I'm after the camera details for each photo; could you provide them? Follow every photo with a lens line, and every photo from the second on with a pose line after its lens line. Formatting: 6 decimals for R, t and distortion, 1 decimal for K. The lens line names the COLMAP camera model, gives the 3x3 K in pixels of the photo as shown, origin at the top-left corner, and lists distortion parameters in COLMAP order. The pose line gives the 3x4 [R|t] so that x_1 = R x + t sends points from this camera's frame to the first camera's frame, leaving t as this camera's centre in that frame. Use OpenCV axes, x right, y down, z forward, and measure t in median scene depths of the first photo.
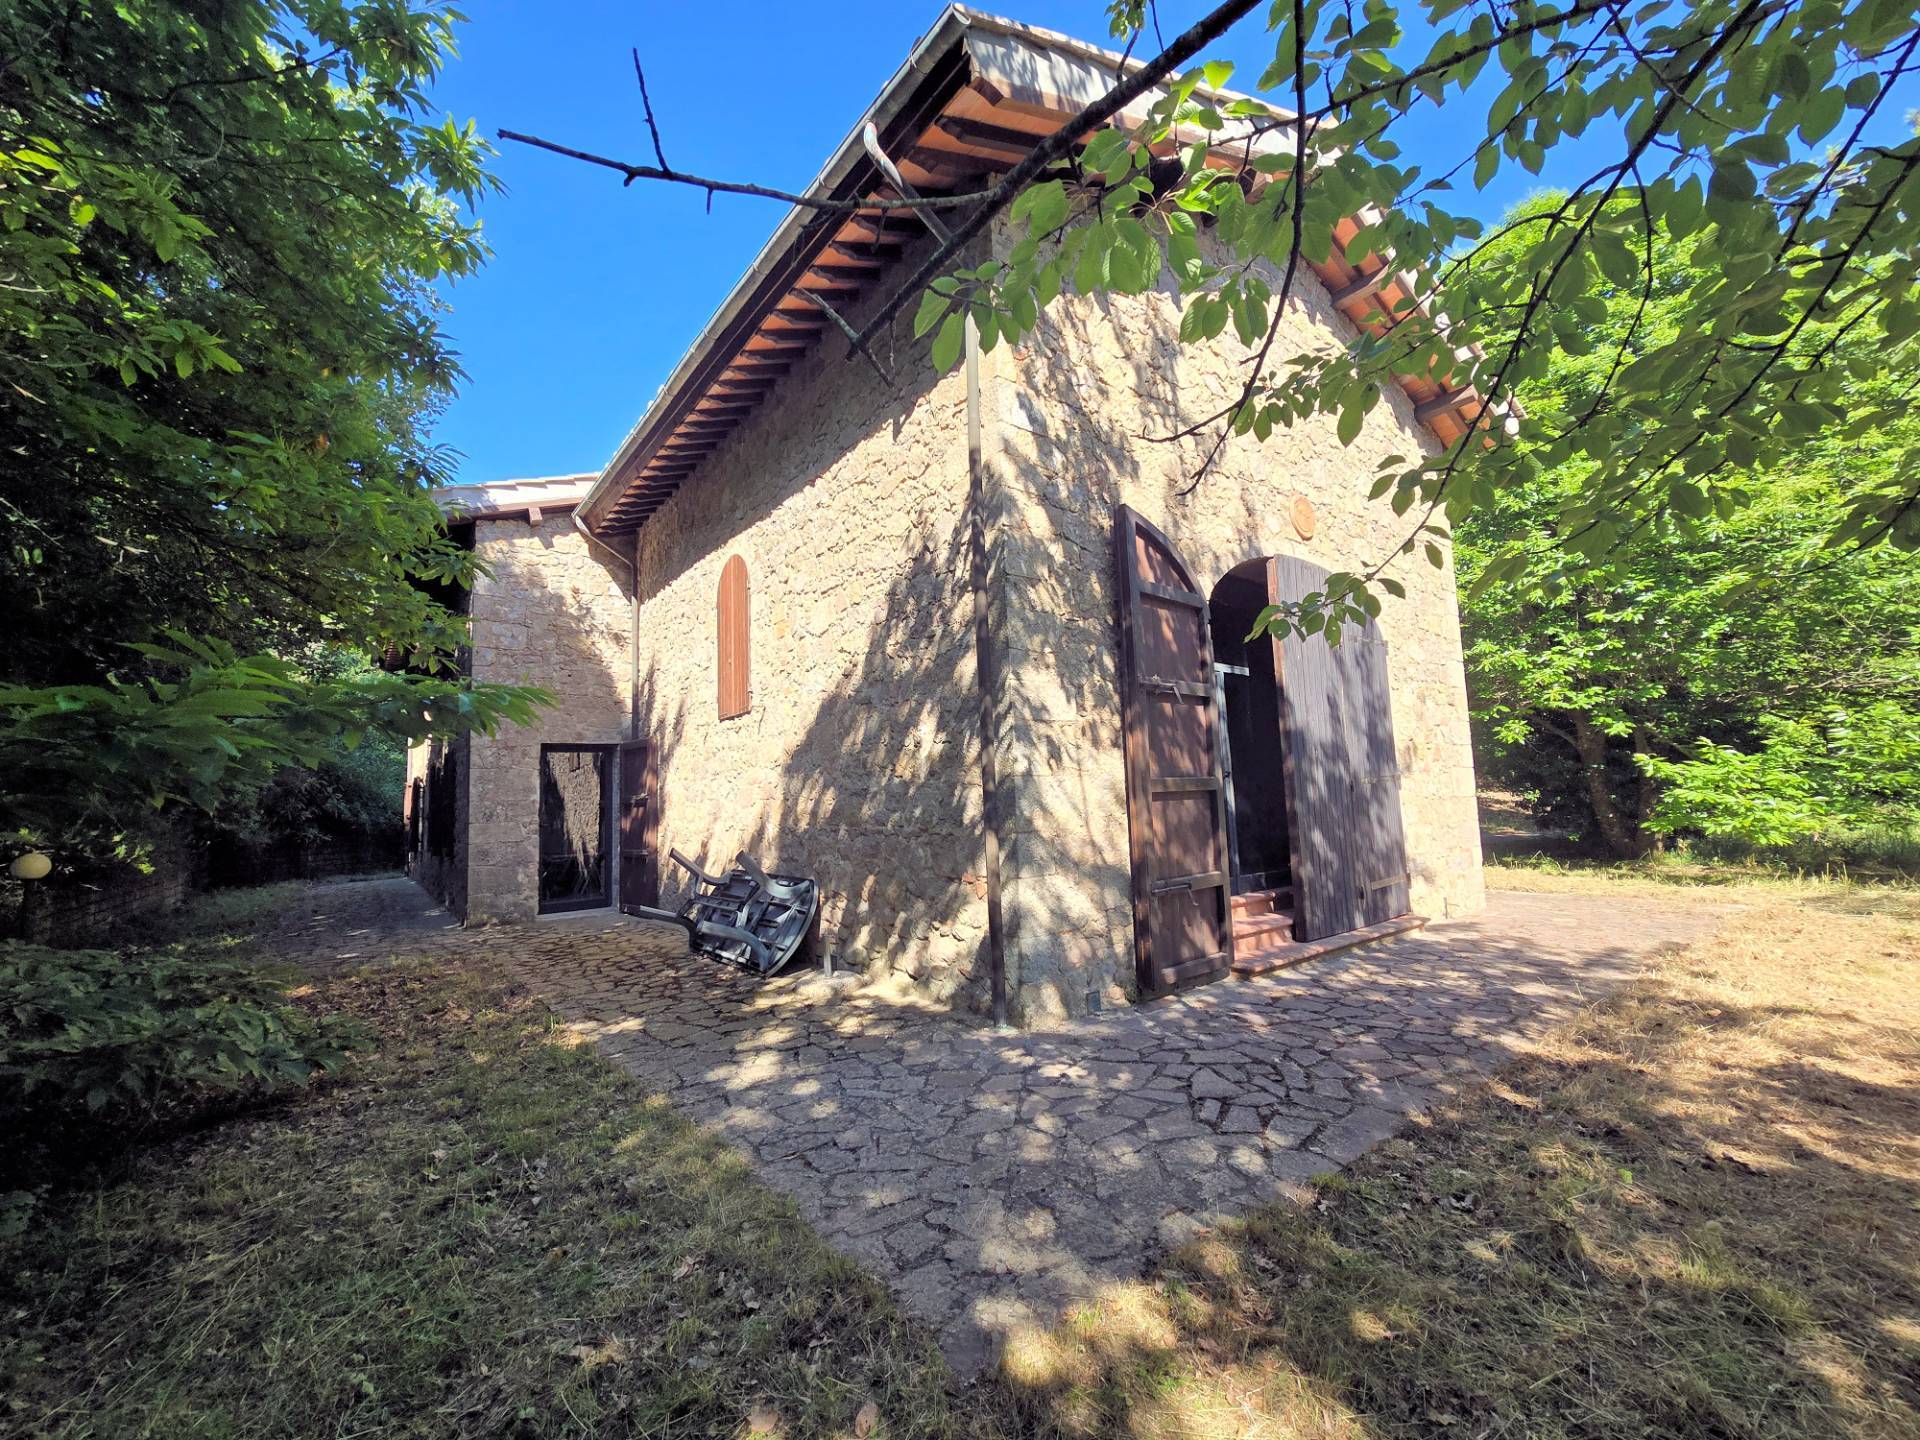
lens RADIAL K [[784.6, 0, 967.2], [0, 784.6, 729.5], [0, 0, 1]] dist [0.001604, -0.002342]
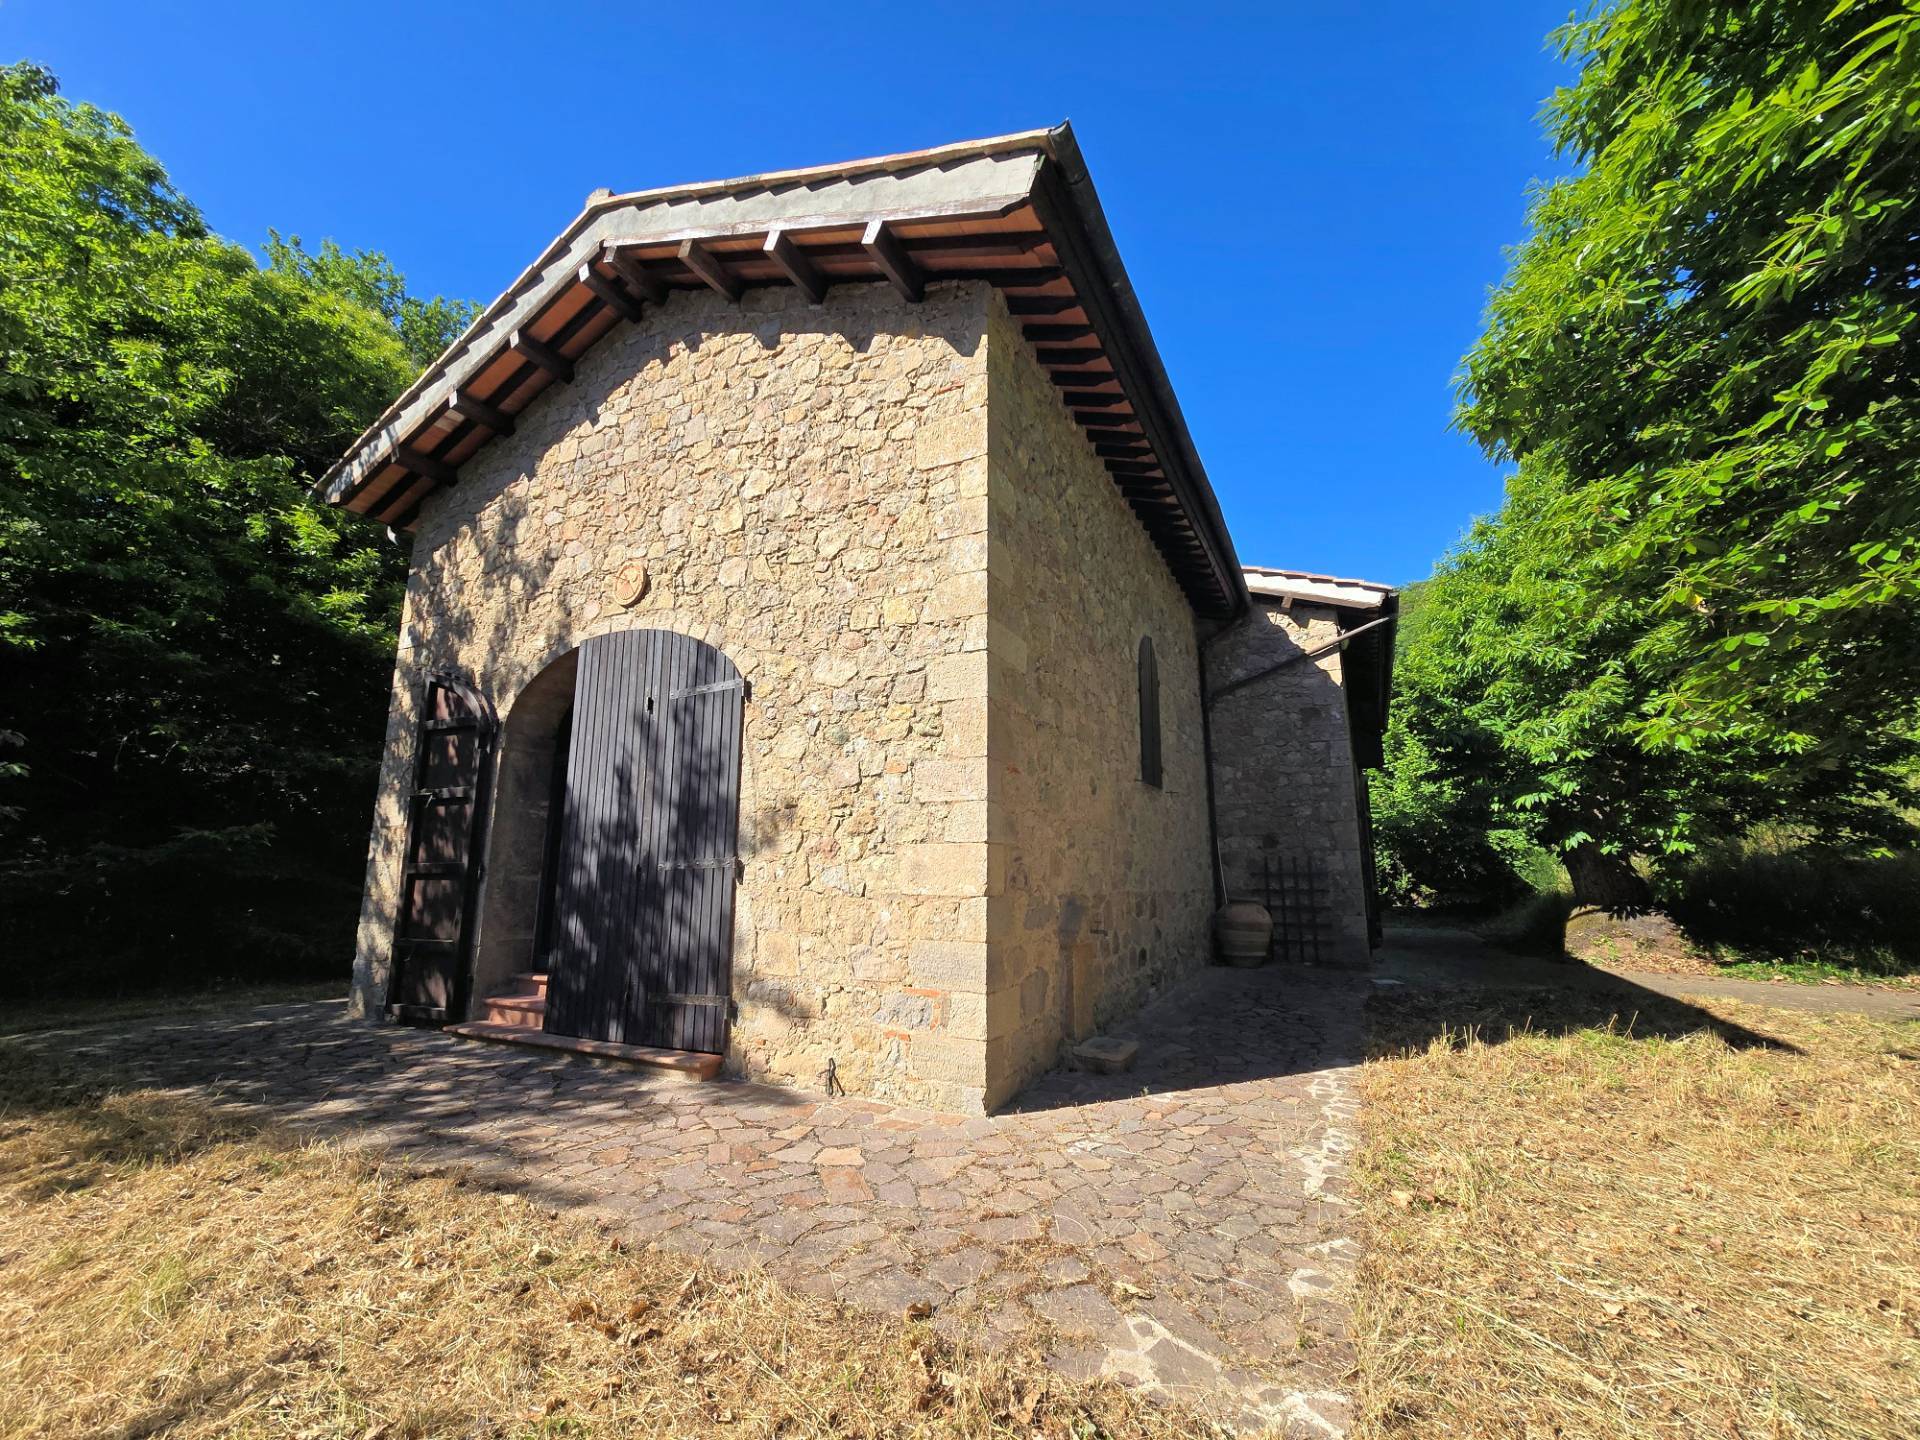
lens RADIAL K [[789.6, 0, 967.6], [0, 789.6, 726.4], [0, 0, 1]] dist [-0.002582, 0.000713]
pose [[0.412574, -0.143443, -0.899559, 1.684752], [0.071198, 0.989581, -0.125144, 0.059180], [0.908137, -0.012415, 0.418488, 1.142225]]
